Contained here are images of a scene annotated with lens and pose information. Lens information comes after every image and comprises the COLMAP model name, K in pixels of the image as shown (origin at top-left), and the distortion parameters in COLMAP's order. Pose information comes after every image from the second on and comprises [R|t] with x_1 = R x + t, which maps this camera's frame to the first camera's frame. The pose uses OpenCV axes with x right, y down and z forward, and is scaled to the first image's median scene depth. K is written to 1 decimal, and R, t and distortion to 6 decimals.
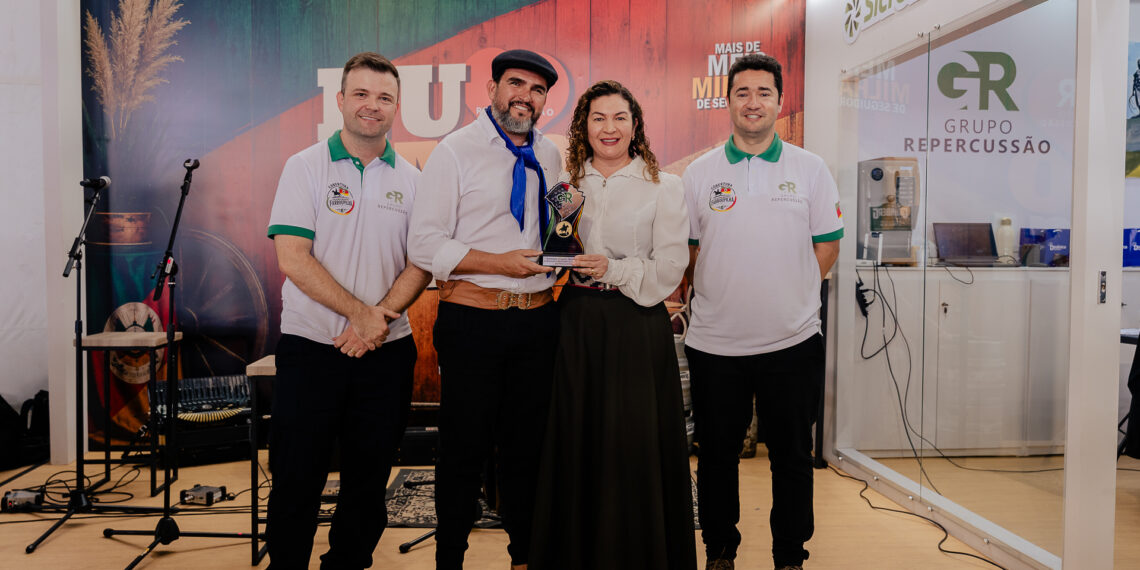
lens RADIAL K [[1157.5, 0, 587.0], [0, 1157.5, 282.9], [0, 0, 1]] dist [-0.008278, 0.006085]
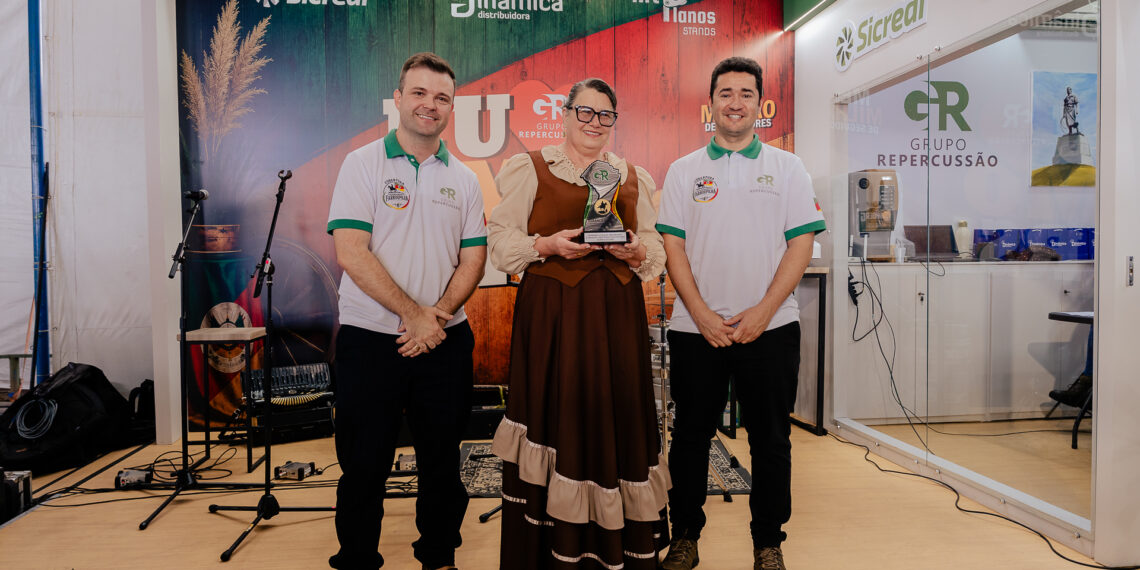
lens RADIAL K [[850.9, 0, 554.2], [0, 850.9, 287.6], [0, 0, 1]] dist [-0.007143, -0.003917]
pose [[0.999695, -0.014716, 0.019852, -0.080876], [0.014791, 0.999884, -0.003664, 0.010020], [-0.019796, 0.003957, 0.999796, 0.143600]]
